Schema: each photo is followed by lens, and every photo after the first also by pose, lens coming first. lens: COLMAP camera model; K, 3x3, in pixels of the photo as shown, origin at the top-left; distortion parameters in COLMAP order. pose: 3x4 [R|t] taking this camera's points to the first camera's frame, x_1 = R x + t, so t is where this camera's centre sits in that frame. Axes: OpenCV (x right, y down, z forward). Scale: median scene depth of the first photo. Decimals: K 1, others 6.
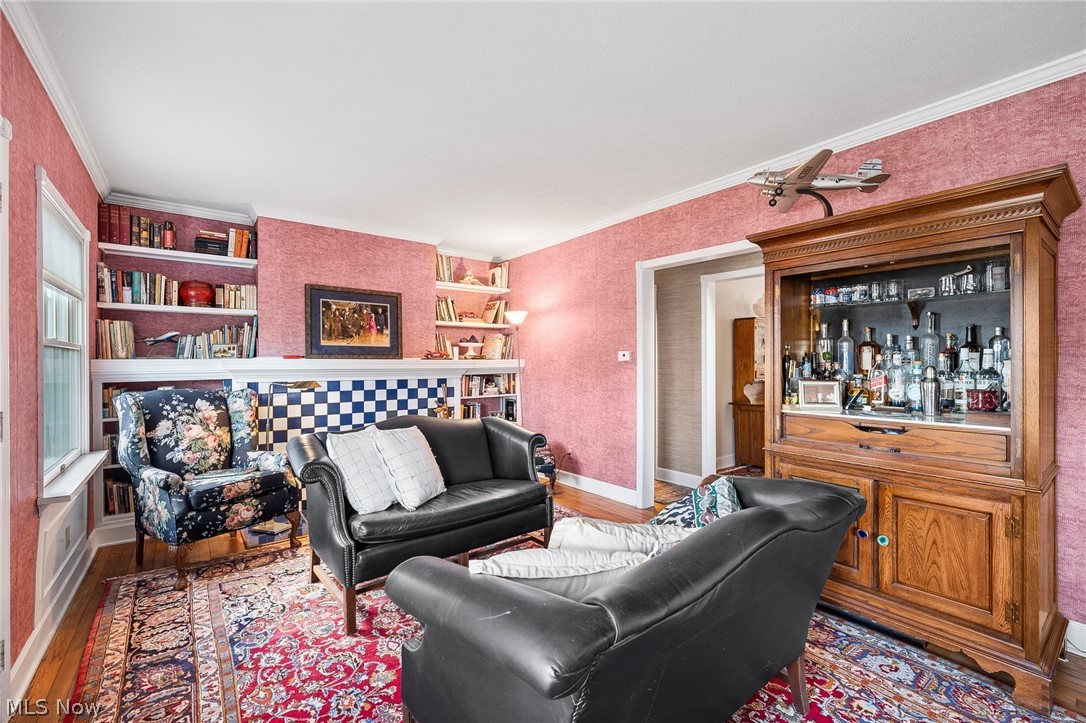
lens RADIAL K [[466.5, 0, 543.5], [0, 466.5, 362.8], [0, 0, 1]] dist [0.002850, 0.000187]
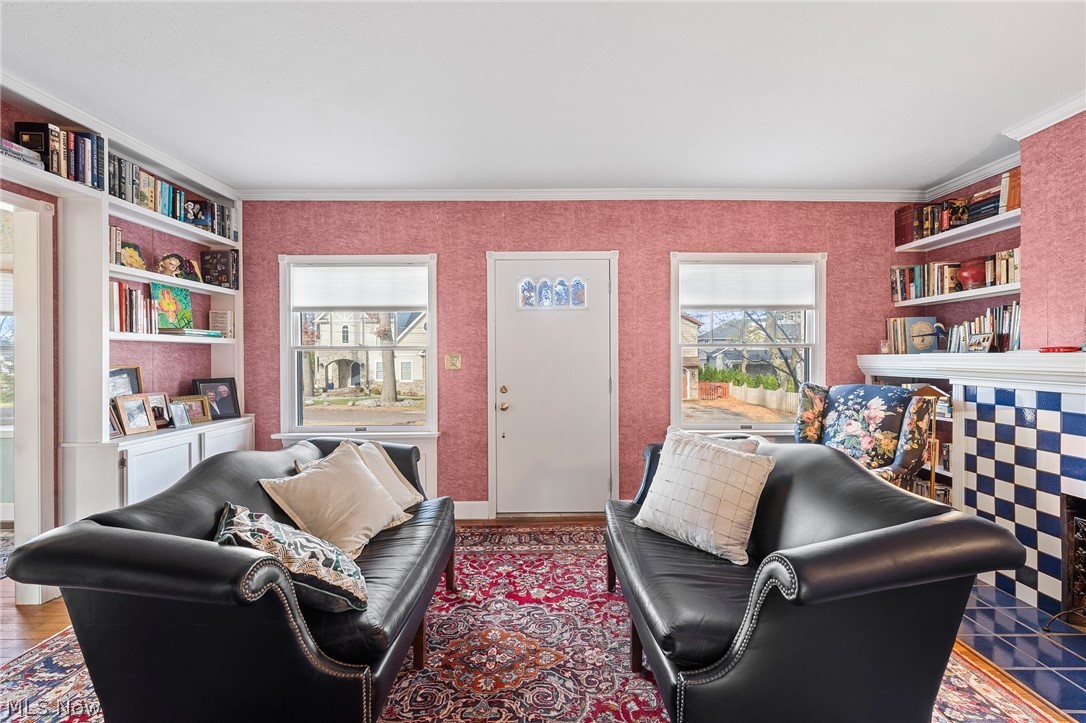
lens RADIAL K [[429.2, 0, 550.8], [0, 429.2, 358.0], [0, 0, 1]] dist [-0.000473, -0.000237]
pose [[-0.602255, 0.006462, -0.798278, 0.268227], [0.001973, 0.999976, 0.006607, -0.005965], [0.798302, 0.002404, -0.602253, 0.766723]]
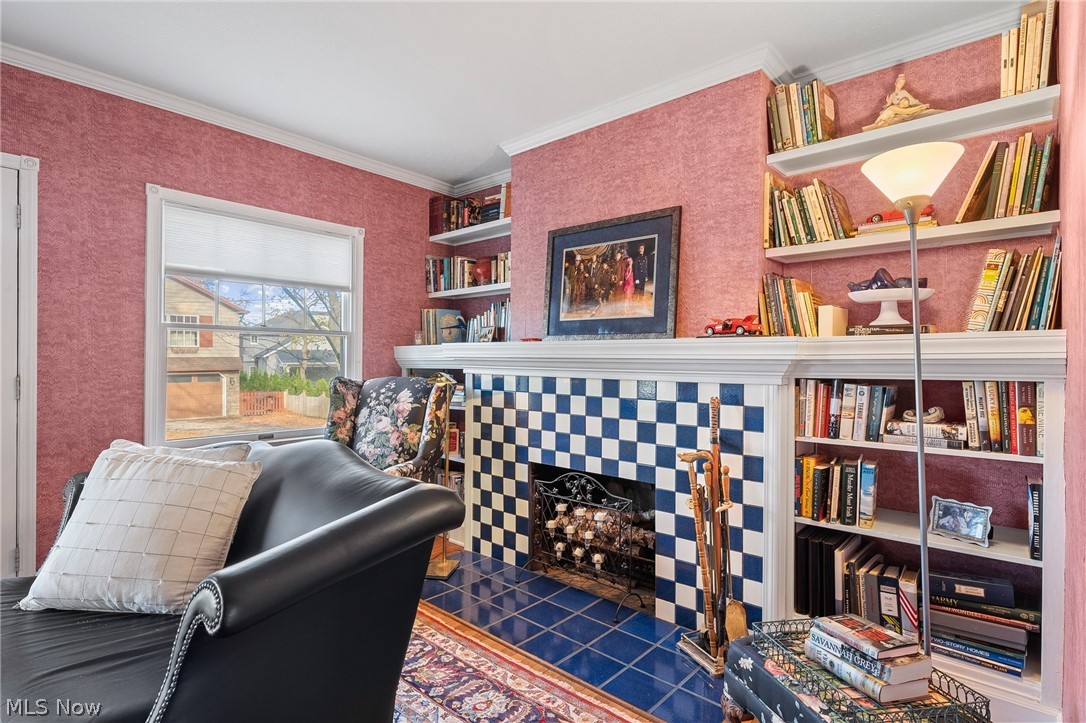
lens RADIAL K [[542.4, 0, 547.0], [0, 542.4, 358.0], [0, 0, 1]] dist [0.002186, 0.000738]
pose [[0.190867, -0.000236, -0.981616, 0.247506], [-0.008758, 0.999960, -0.001943, 0.014389], [0.981577, 0.008967, 0.190857, 0.820716]]
